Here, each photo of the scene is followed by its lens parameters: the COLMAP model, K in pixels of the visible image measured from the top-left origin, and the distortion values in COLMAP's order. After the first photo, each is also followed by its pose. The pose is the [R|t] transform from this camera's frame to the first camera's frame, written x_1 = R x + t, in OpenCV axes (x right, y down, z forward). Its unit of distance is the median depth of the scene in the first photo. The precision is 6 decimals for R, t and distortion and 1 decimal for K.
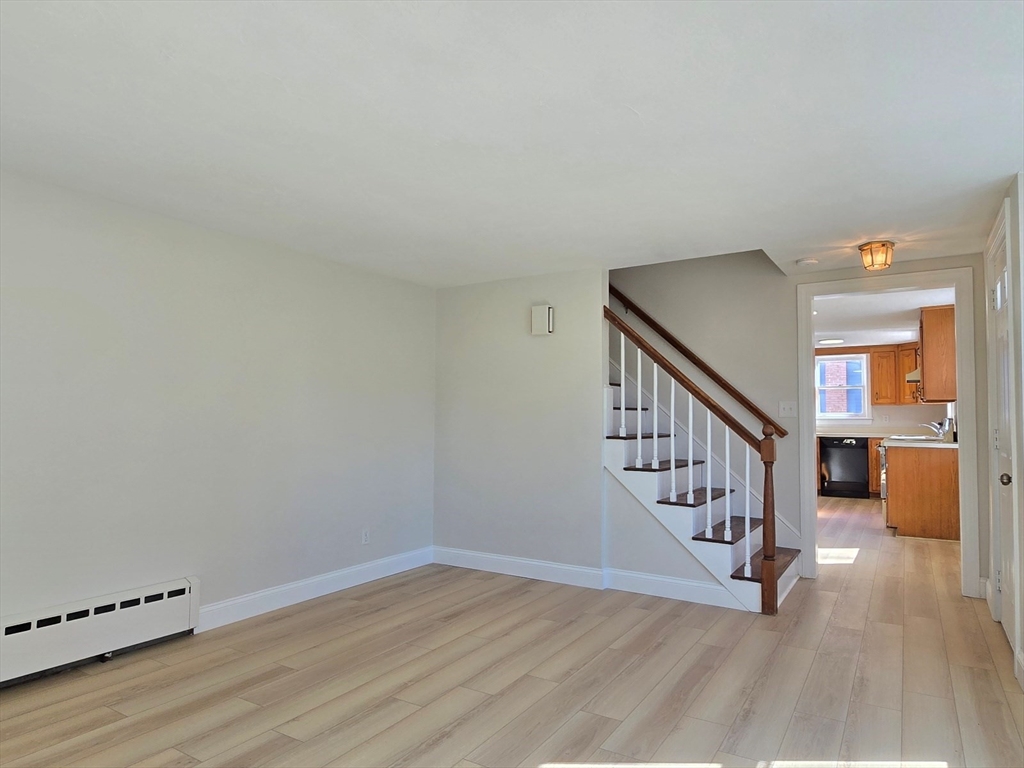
lens RADIAL K [[634.2, 0, 512.0], [0, 634.2, 387.7], [0, 0, 1]] dist [0.000386, -0.001621]
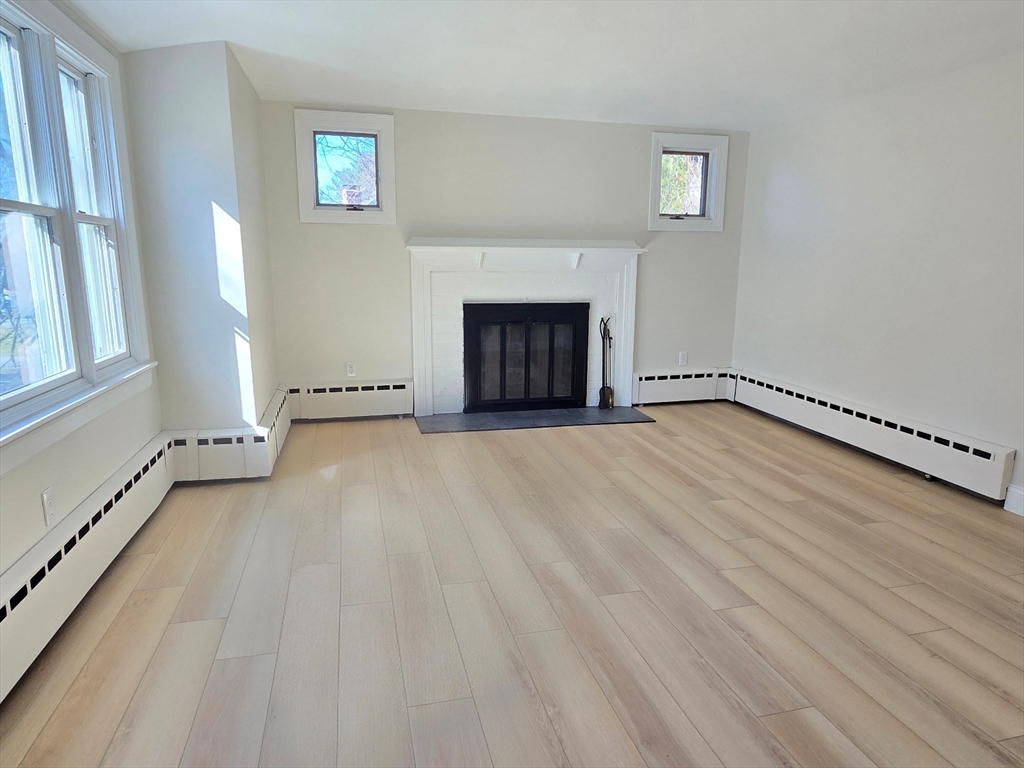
lens RADIAL K [[634.2, 0, 512.0], [0, 634.2, 387.7], [0, 0, 1]] dist [0.000386, -0.001621]
pose [[-0.685357, 0.134180, -0.715738, 0.582541], [0.018771, 0.985806, 0.166835, 0.037892], [0.727965, 0.100907, -0.678148, 0.985592]]
